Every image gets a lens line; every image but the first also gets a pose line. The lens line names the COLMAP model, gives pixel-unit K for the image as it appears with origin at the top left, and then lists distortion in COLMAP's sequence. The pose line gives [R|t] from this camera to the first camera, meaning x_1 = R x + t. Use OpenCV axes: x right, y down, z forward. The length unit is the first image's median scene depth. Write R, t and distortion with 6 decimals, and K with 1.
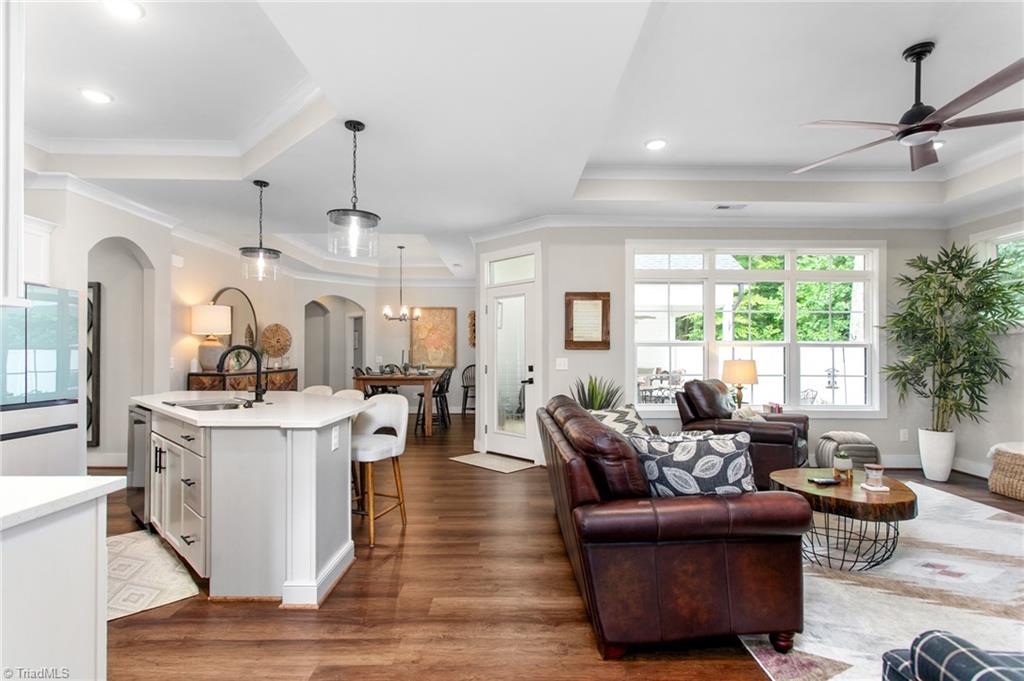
lens RADIAL K [[498.8, 0, 516.5], [0, 498.8, 345.3], [0, 0, 1]] dist [0.000539, -0.000346]
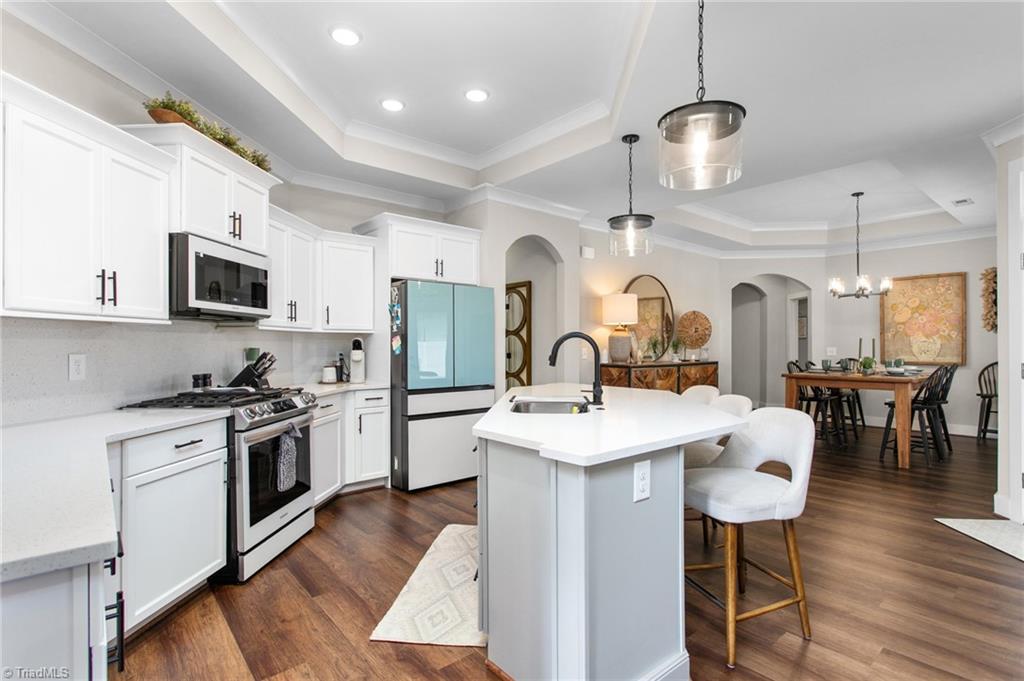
lens RADIAL K [[498.8, 0, 516.5], [0, 498.8, 345.3], [0, 0, 1]] dist [0.000539, -0.000346]
pose [[0.642745, -0.002958, -0.766074, 0.000591], [0.015789, 0.999831, 0.009387, 0.005071], [0.765917, -0.018129, 0.642683, 0.179263]]
